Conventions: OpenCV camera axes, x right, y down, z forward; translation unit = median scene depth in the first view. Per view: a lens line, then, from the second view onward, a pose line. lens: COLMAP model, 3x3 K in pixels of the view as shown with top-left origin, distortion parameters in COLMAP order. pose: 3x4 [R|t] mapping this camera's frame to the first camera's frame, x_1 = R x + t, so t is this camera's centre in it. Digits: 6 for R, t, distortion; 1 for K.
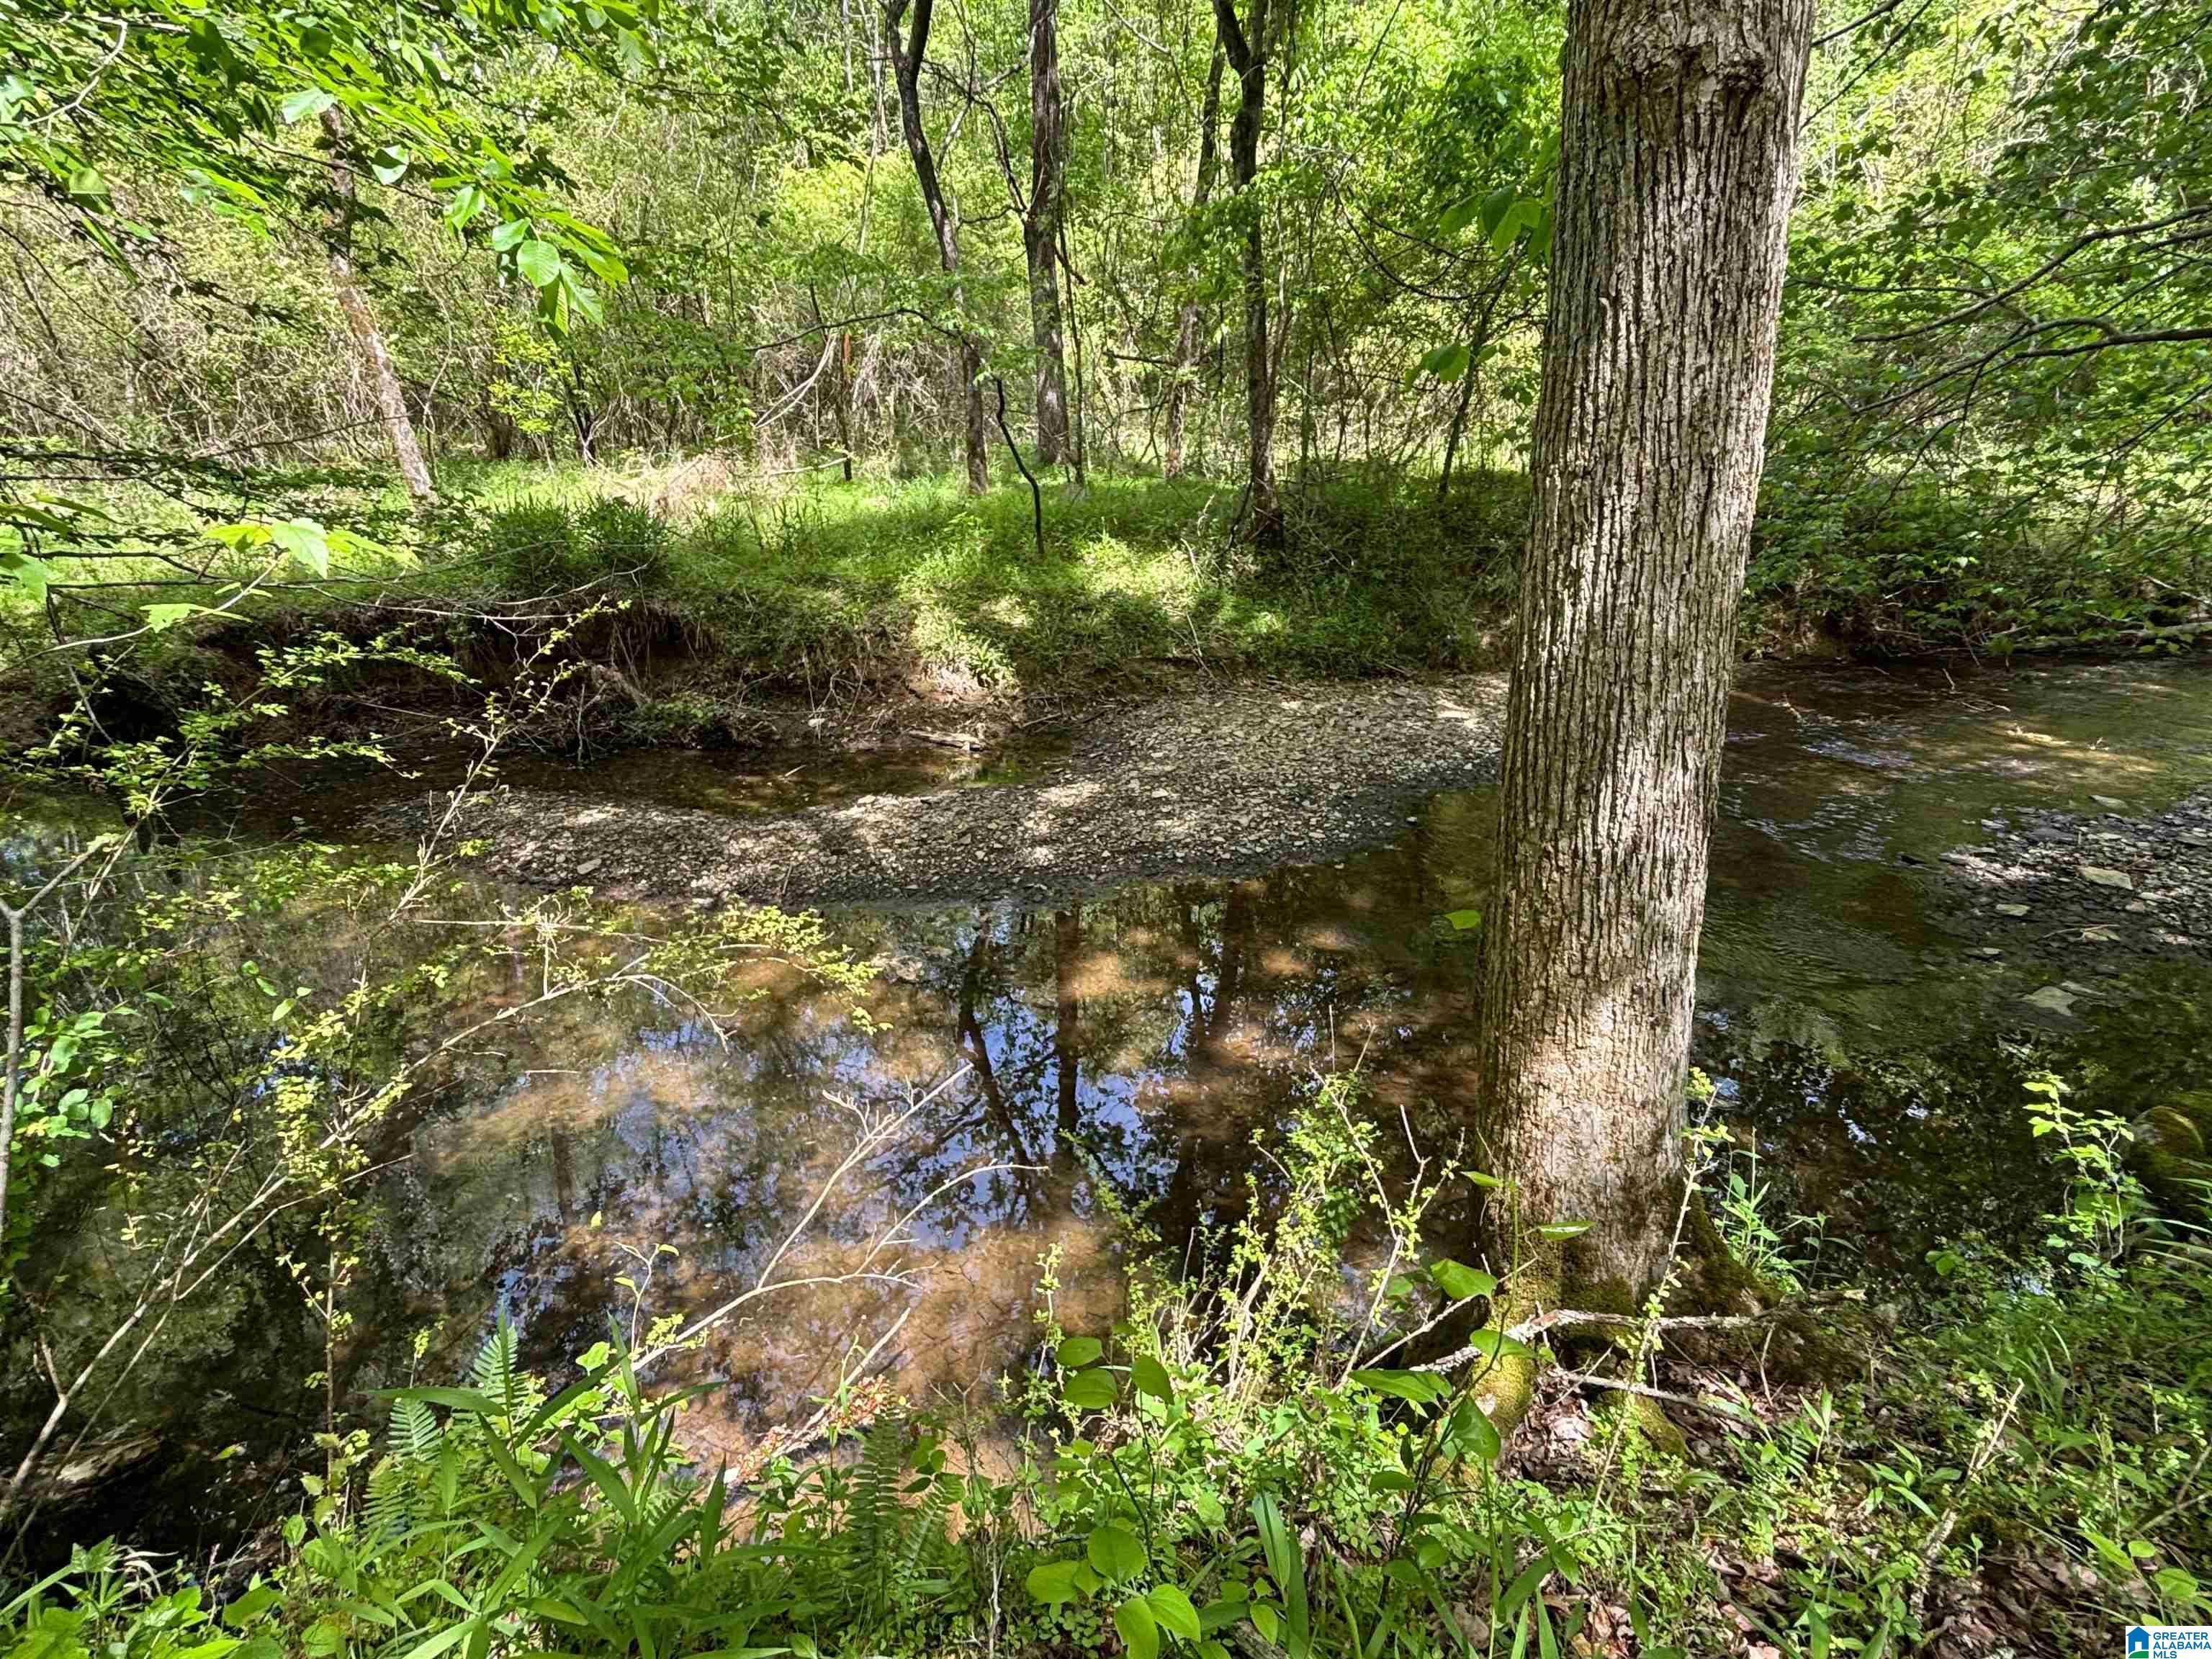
lens RADIAL K [[1090.9, 0, 1106.0], [0, 1090.9, 829.5], [0, 0, 1]] dist [-0.017401, 0.000569]
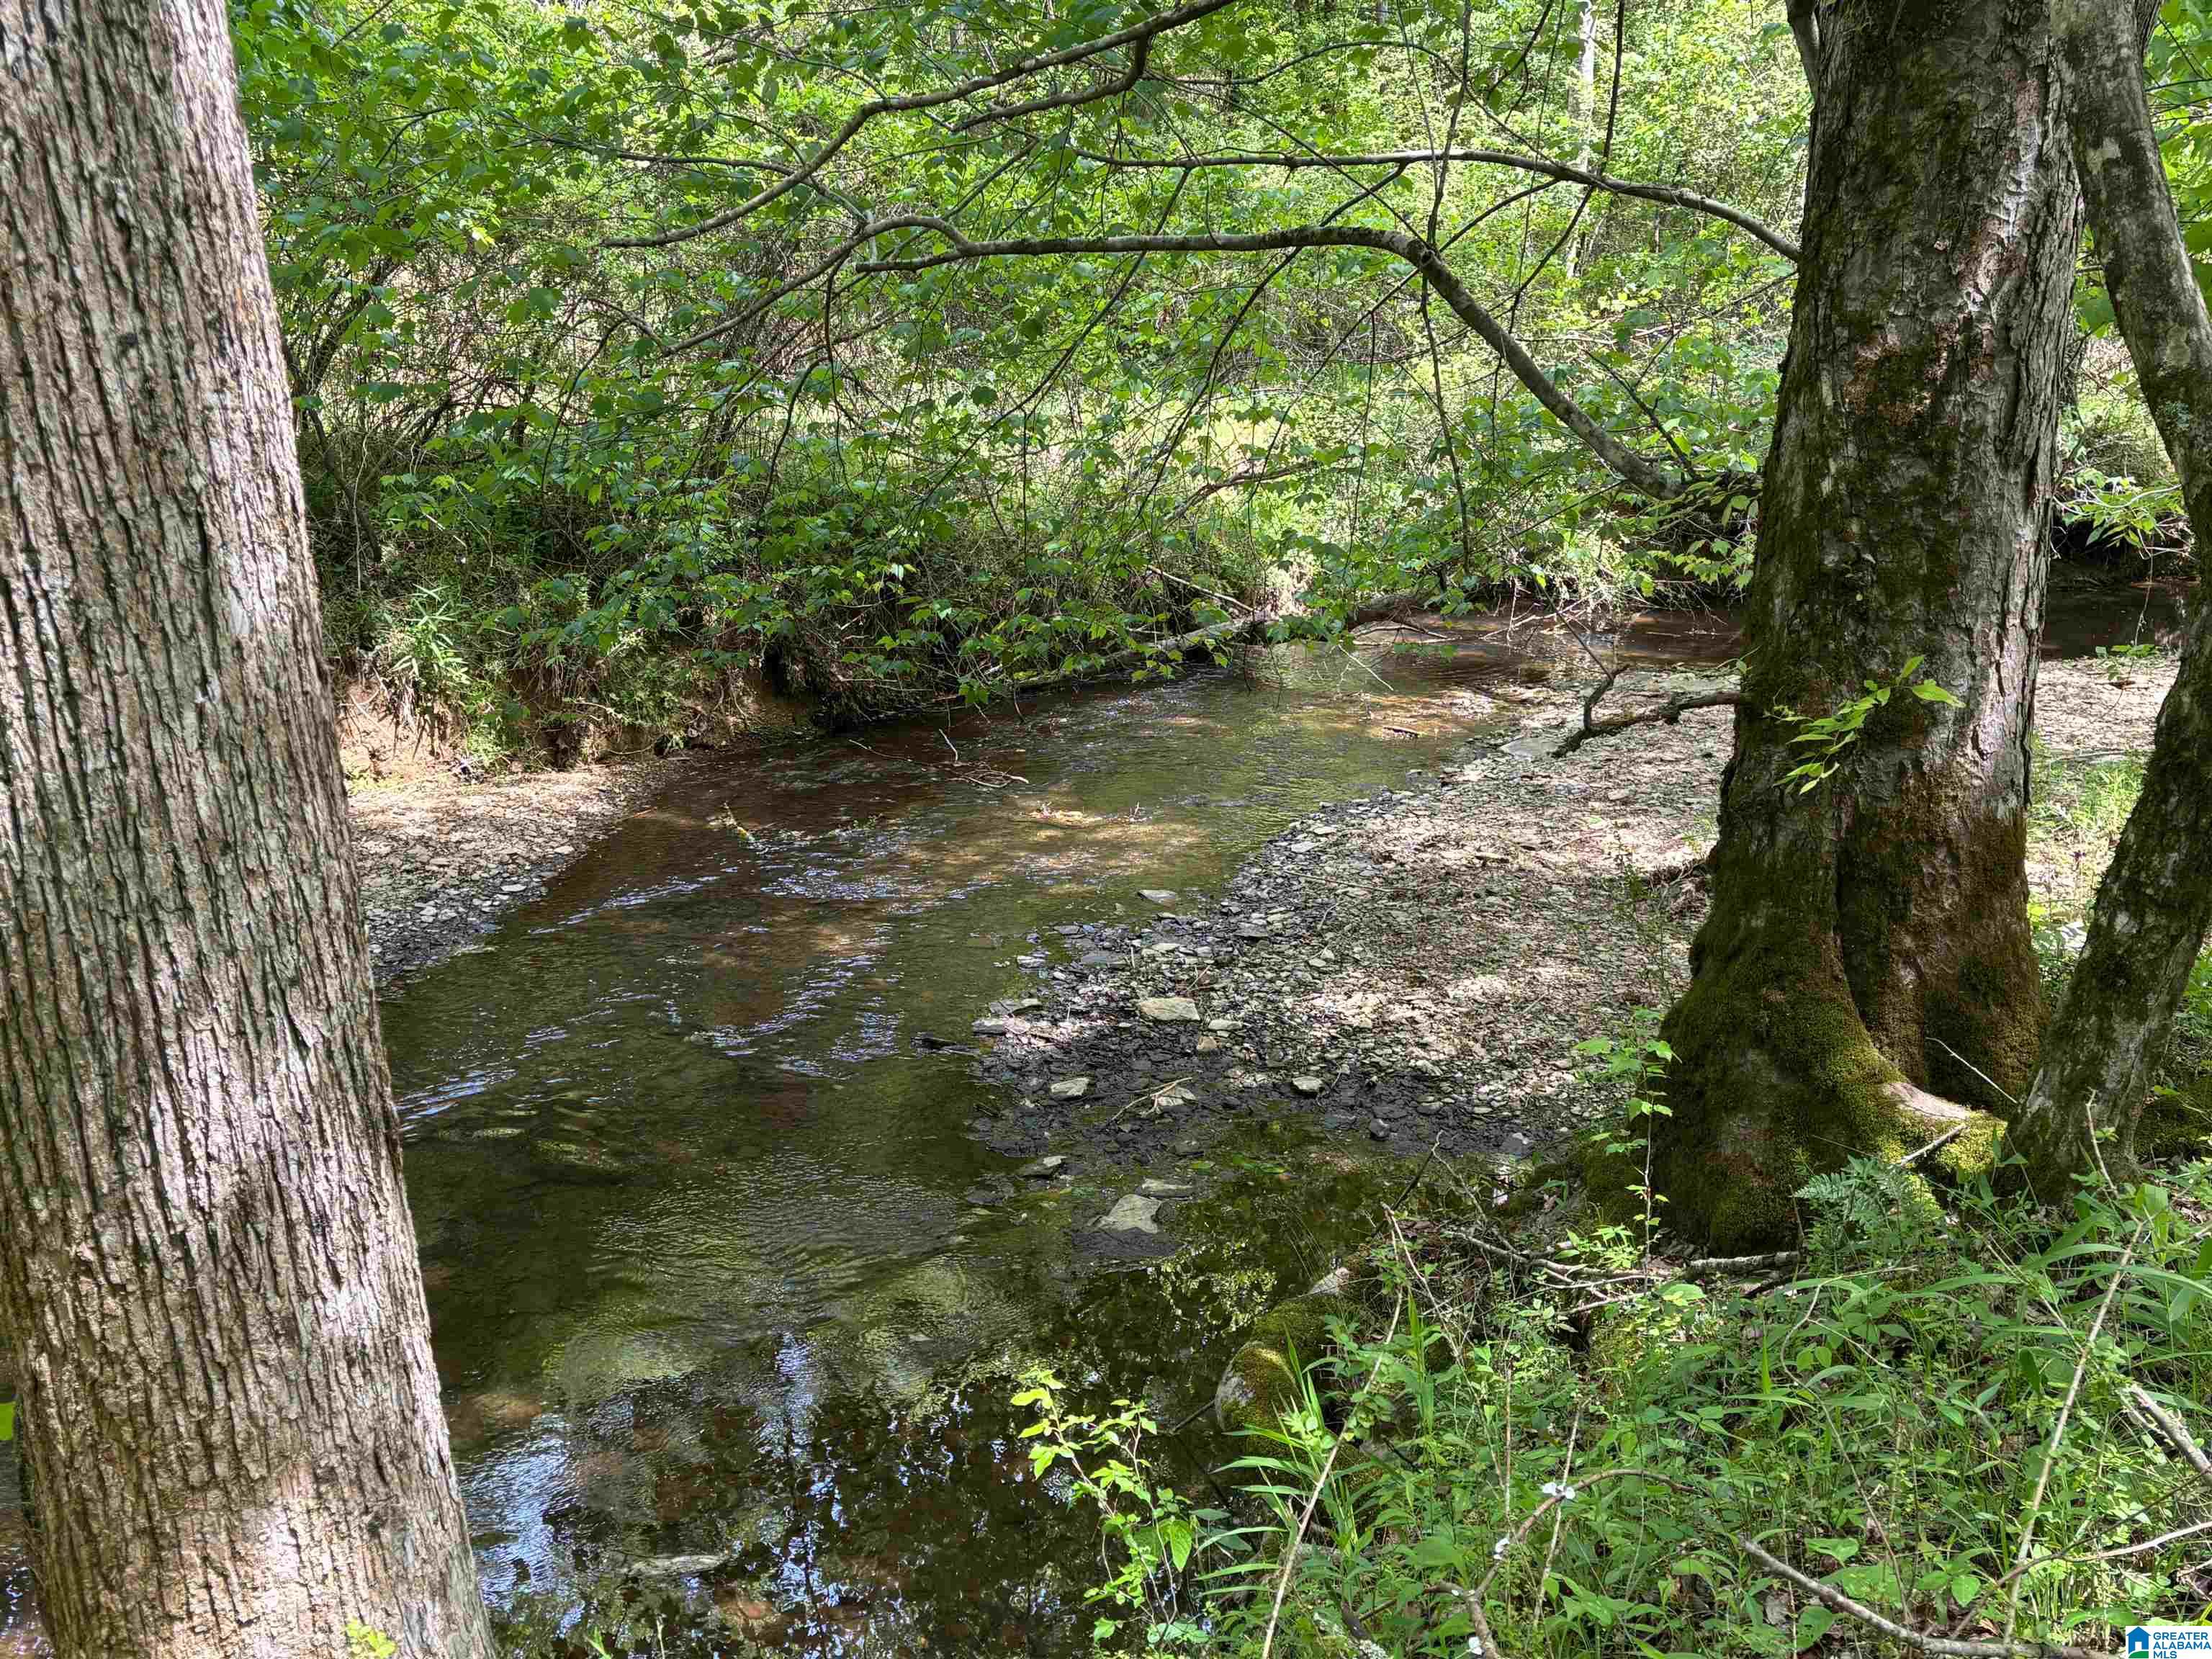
lens RADIAL K [[2128.5, 0, 1105.5], [0, 2128.5, 835.0], [0, 0, 1]] dist [0.037556, -0.004217]
pose [[0.765410, -0.151863, 0.625368, 0.189609], [0.232607, 0.971345, -0.048816, -0.013483], [-0.600035, 0.182829, 0.778802, -0.086190]]
